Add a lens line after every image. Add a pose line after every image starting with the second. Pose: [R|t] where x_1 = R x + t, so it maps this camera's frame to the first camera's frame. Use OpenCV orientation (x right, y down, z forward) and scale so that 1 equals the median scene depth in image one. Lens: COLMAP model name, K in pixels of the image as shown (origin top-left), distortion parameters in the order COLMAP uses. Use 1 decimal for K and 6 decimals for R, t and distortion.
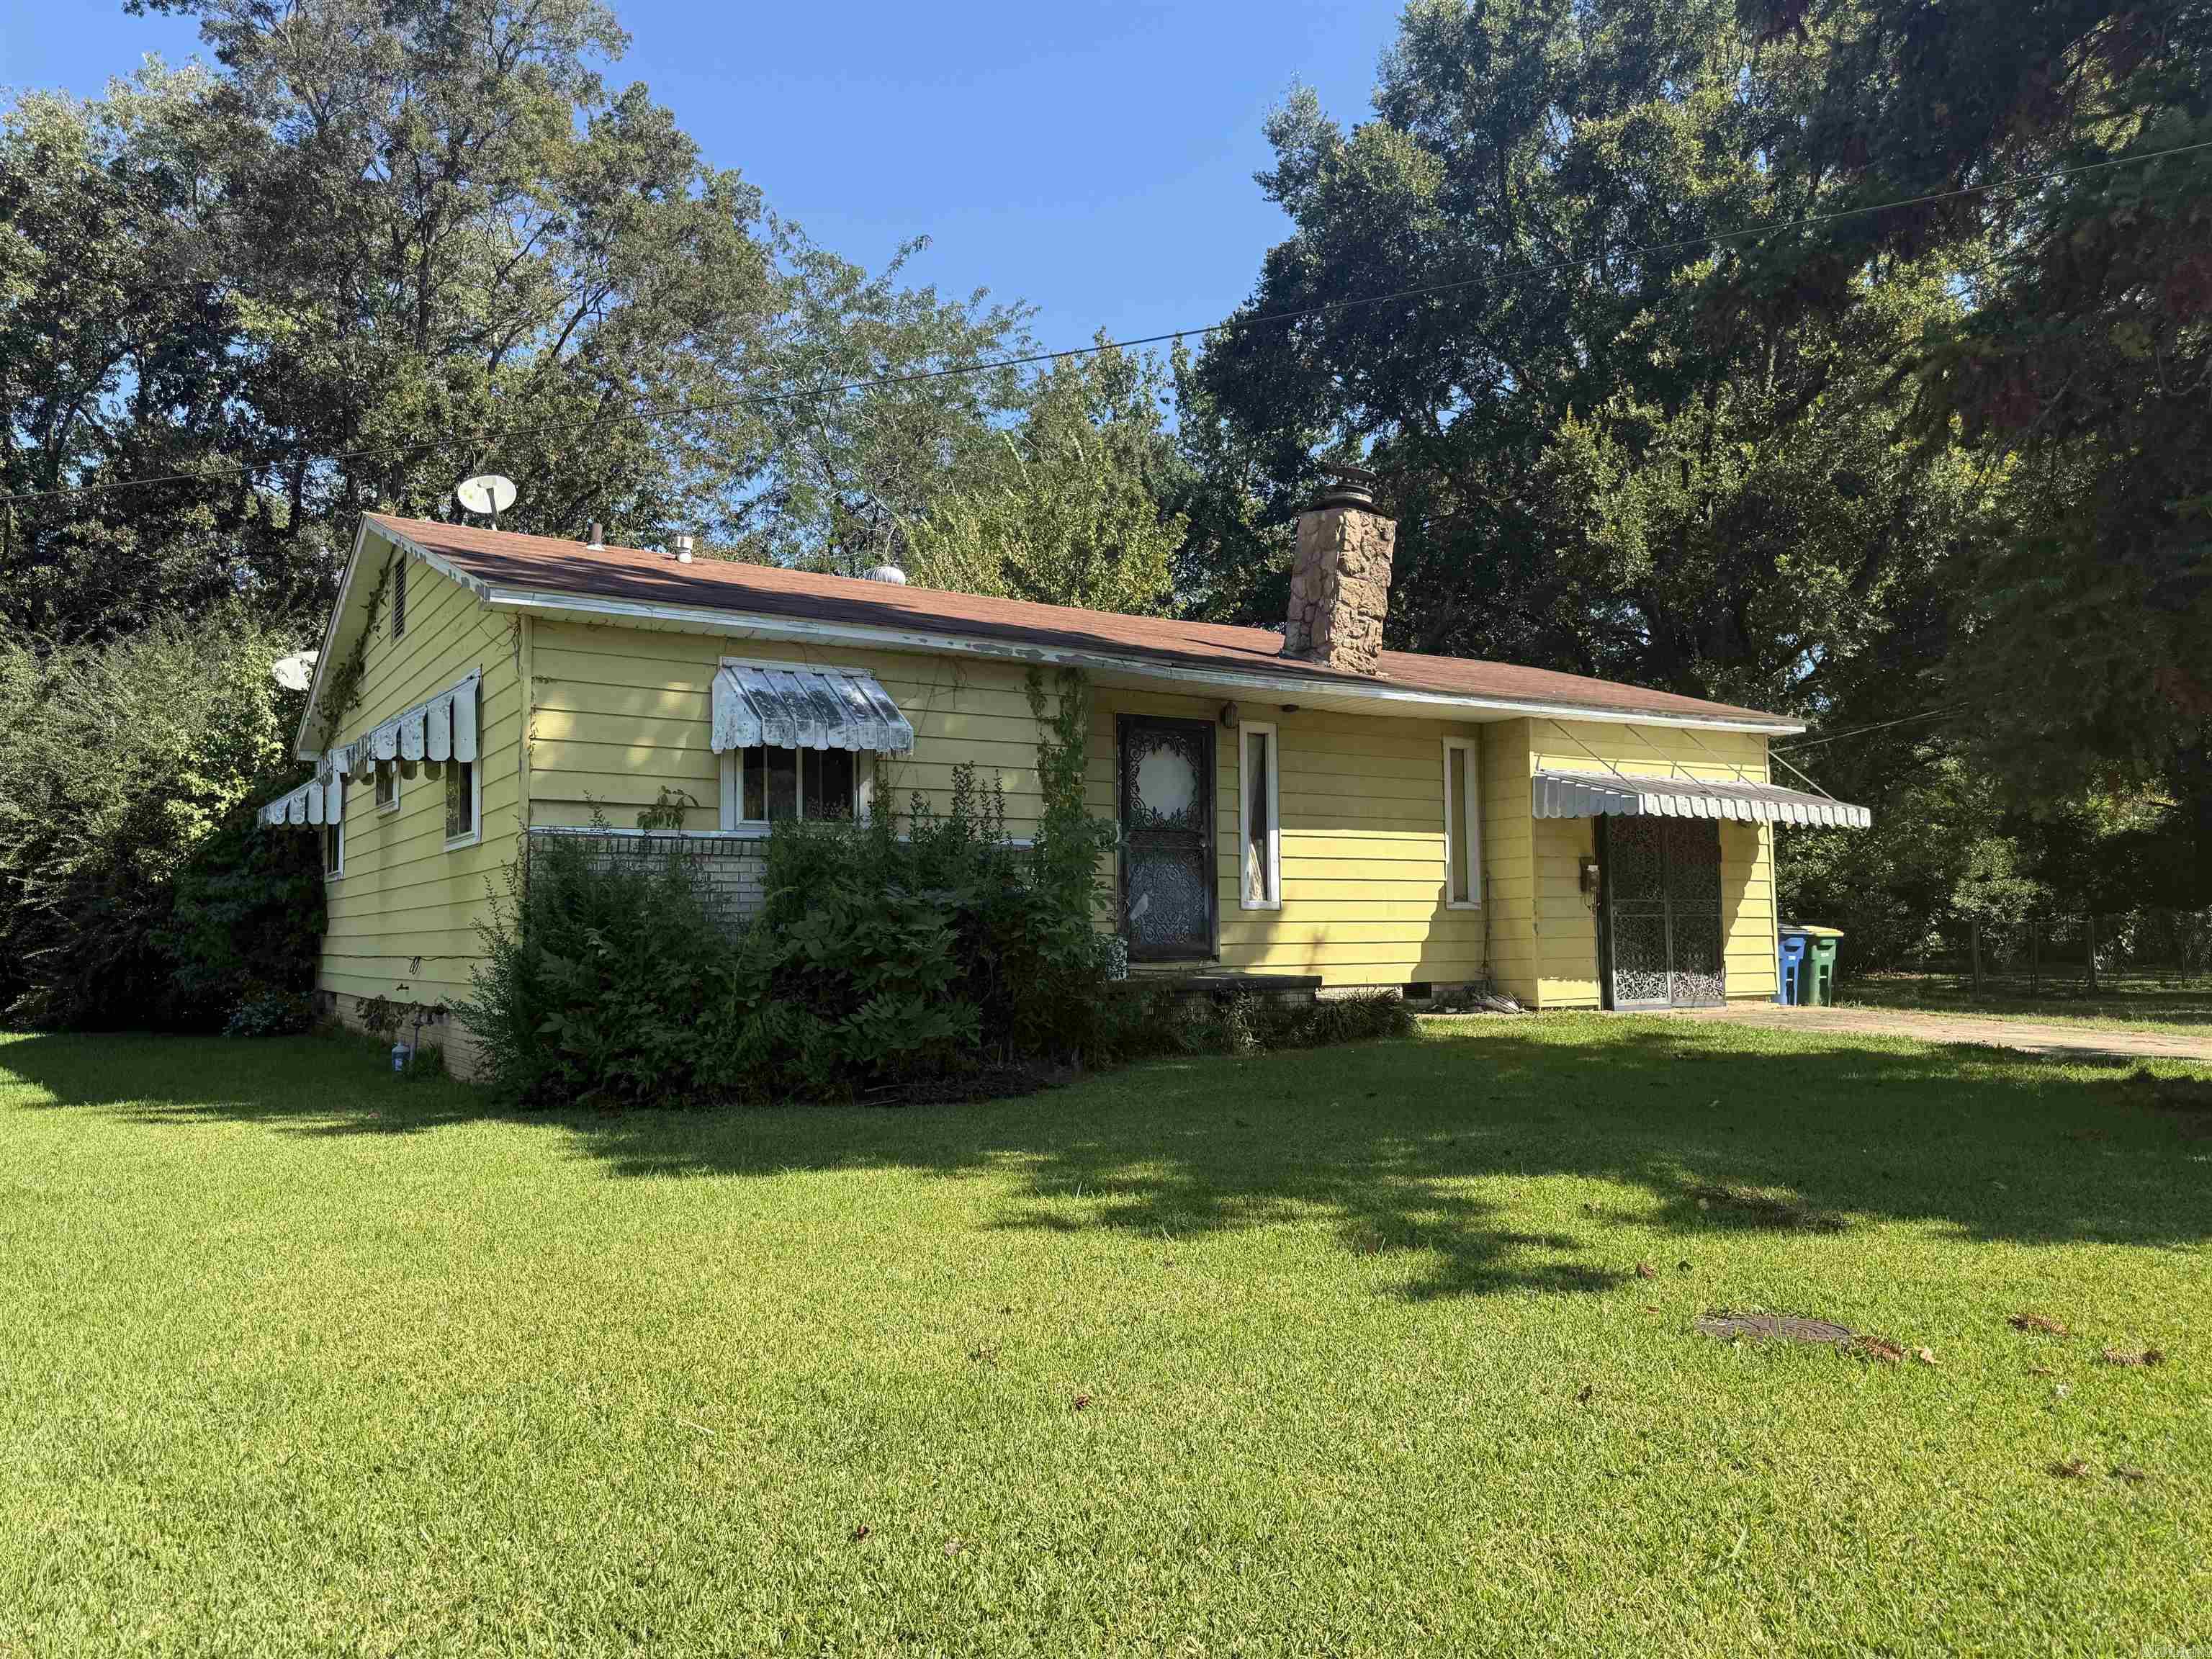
lens RADIAL K [[1569.2, 0, 1107.9], [0, 1569.2, 821.0], [0, 0, 1]] dist [0.010248, -0.000935]
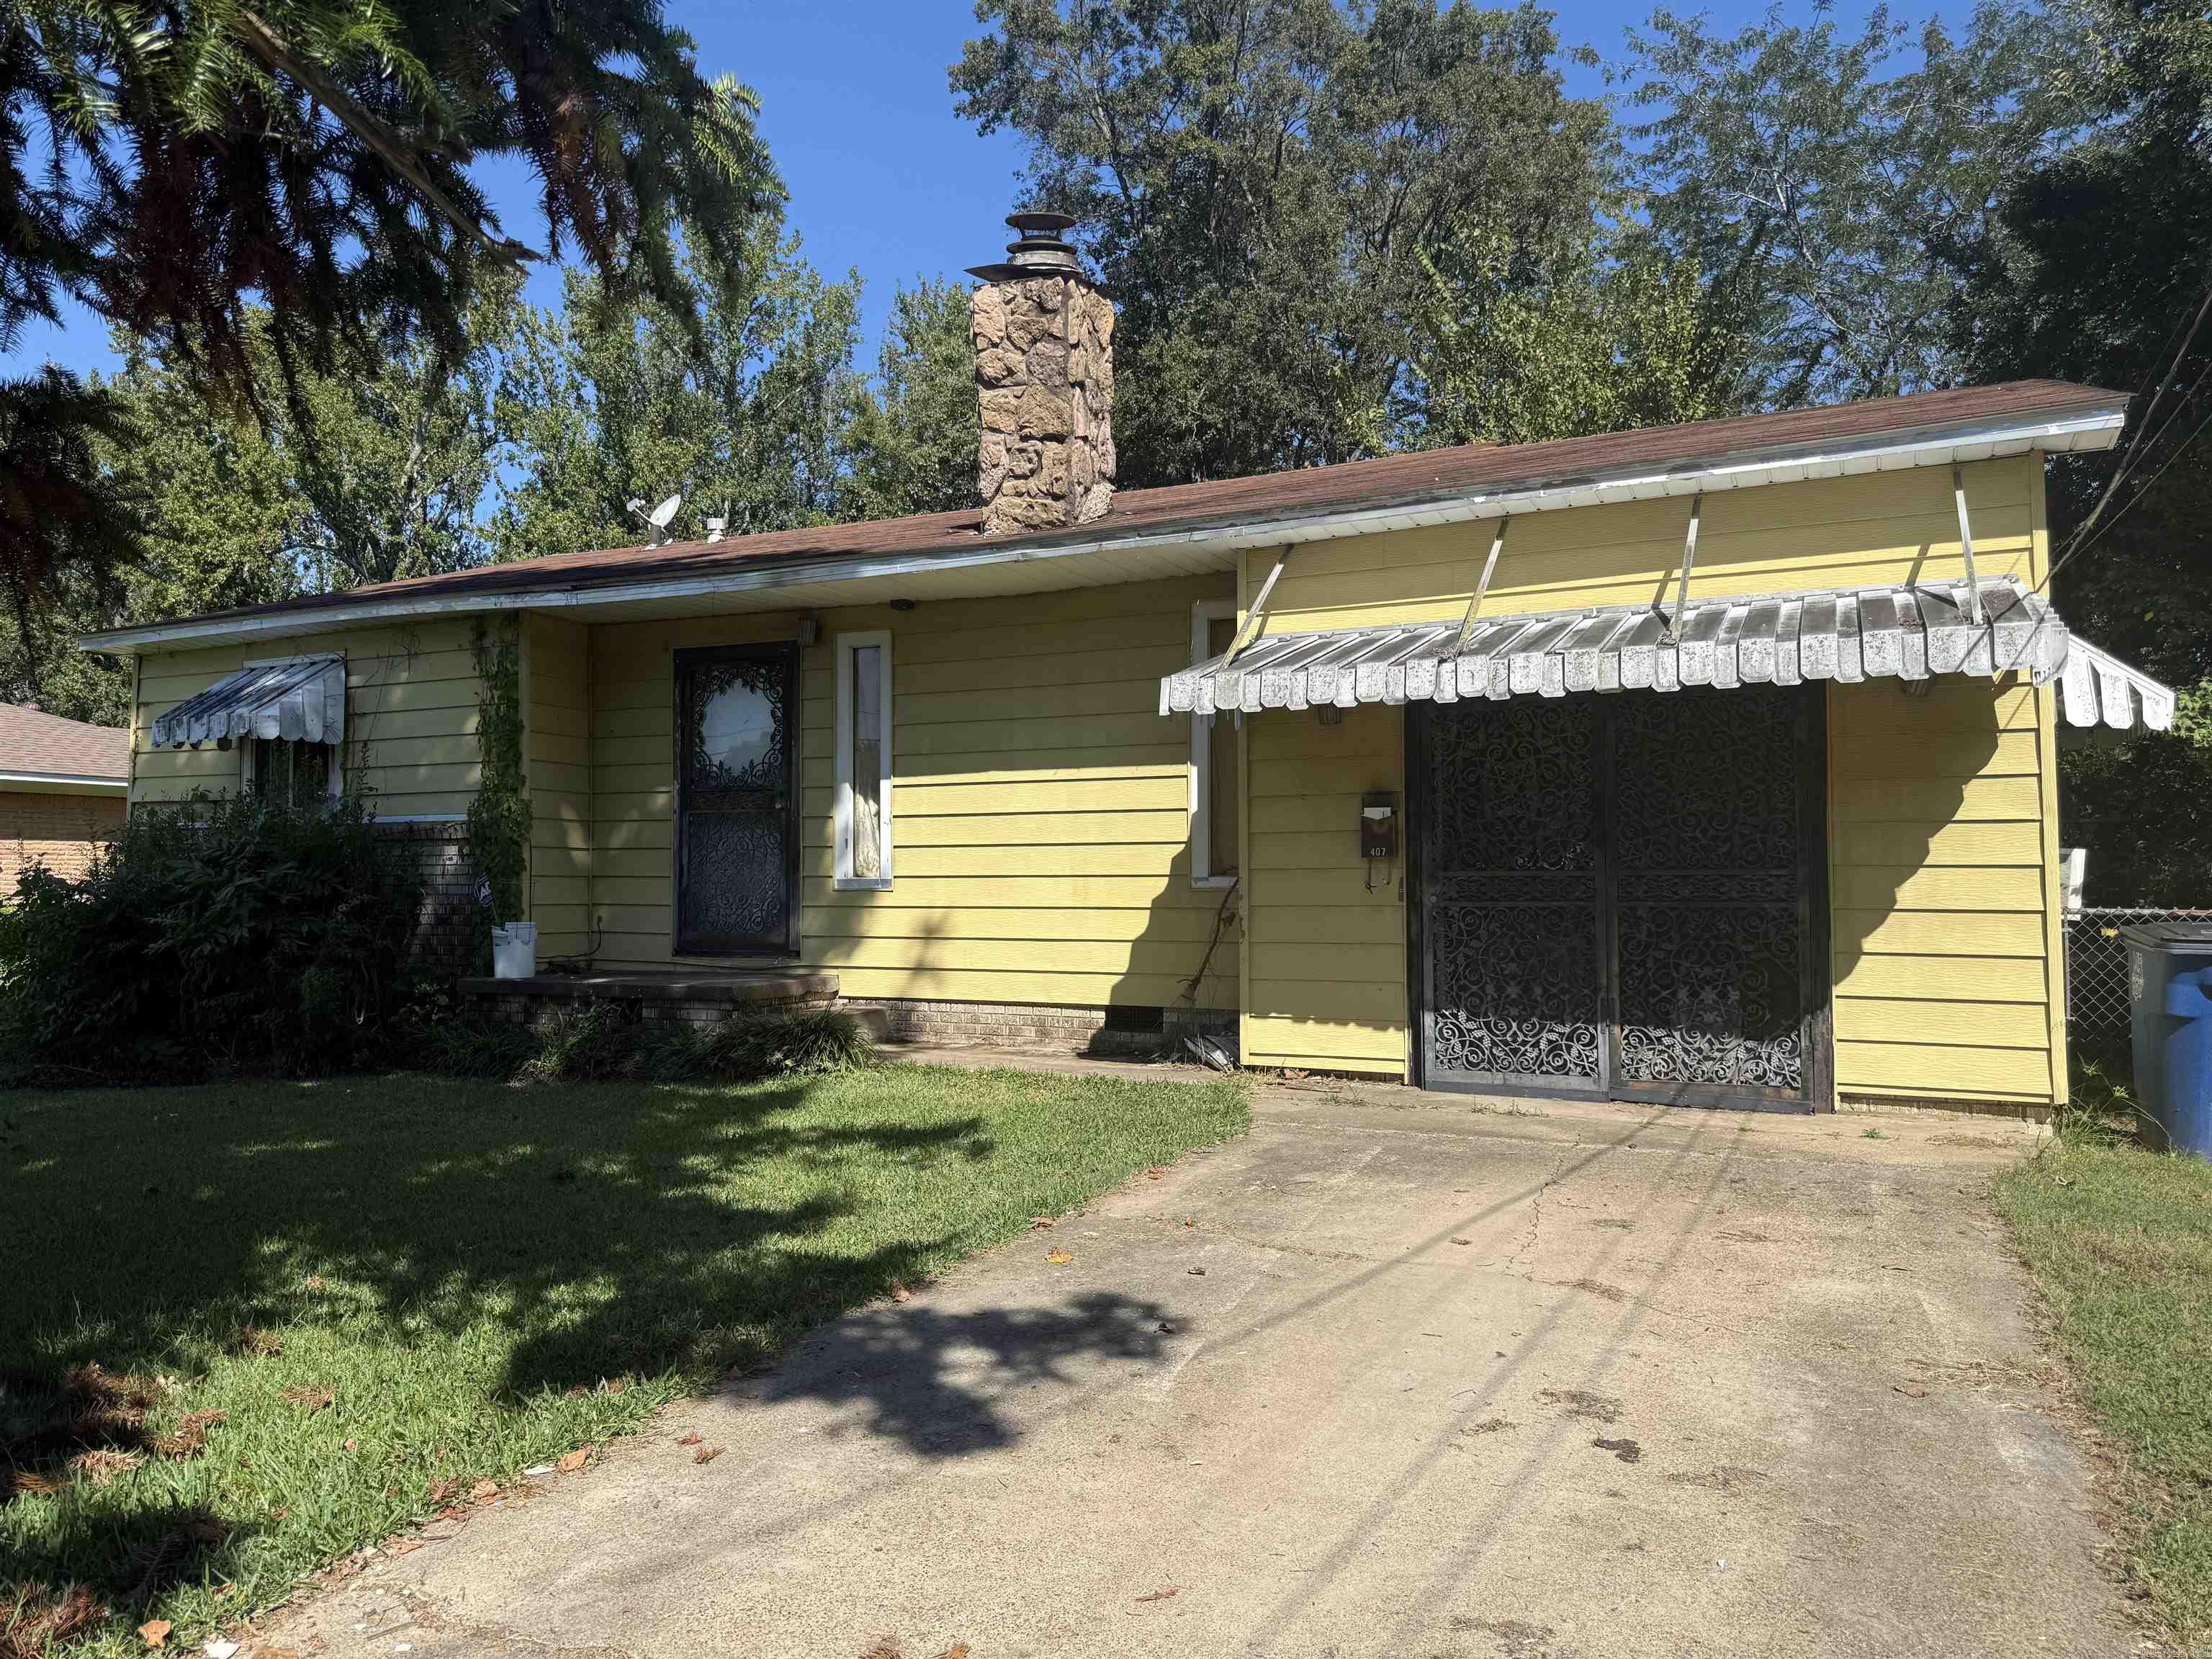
lens RADIAL K [[1569.2, 0, 1107.1], [0, 1569.2, 836.5], [0, 0, 1]] dist [0.010248, -0.000935]
pose [[0.524264, -0.018898, -0.851346, 0.714502], [0.055066, 0.998414, 0.011747, 0.027284], [0.849773, -0.053039, 0.524473, 0.658235]]
